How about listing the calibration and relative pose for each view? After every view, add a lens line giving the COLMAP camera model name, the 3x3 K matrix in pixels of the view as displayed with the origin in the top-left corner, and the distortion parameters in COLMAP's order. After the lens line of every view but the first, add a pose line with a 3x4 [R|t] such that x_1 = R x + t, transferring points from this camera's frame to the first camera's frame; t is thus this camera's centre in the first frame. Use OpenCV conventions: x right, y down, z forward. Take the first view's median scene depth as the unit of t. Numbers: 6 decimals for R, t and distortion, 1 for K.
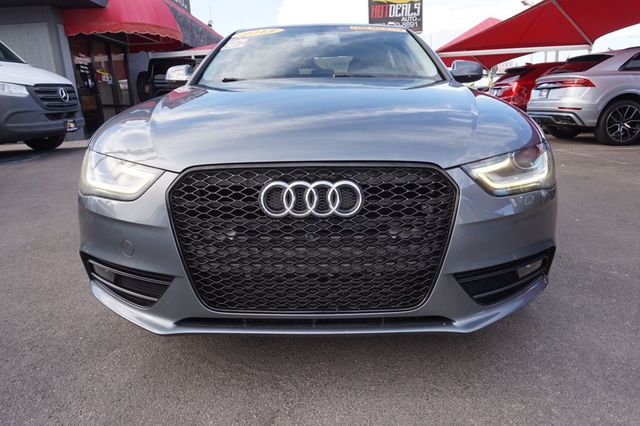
lens RADIAL K [[440.7, 0, 320.0], [0, 440.7, 213.0], [0, 0, 1]] dist [-0.061706, 0.057054]
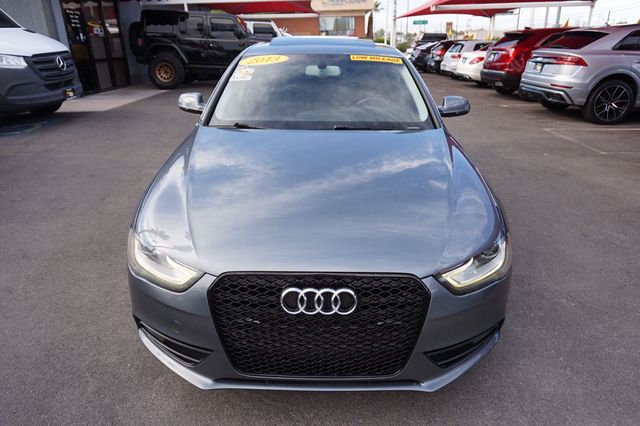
lens RADIAL K [[440.7, 0, 320.0], [0, 440.7, 213.0], [0, 0, 1]] dist [-0.061706, 0.057054]
pose [[0.999610, 0.018758, 0.020709, -0.017601], [-0.021529, 0.989503, 0.142902, -0.174680], [-0.017811, -0.143292, 0.989520, -0.097856]]
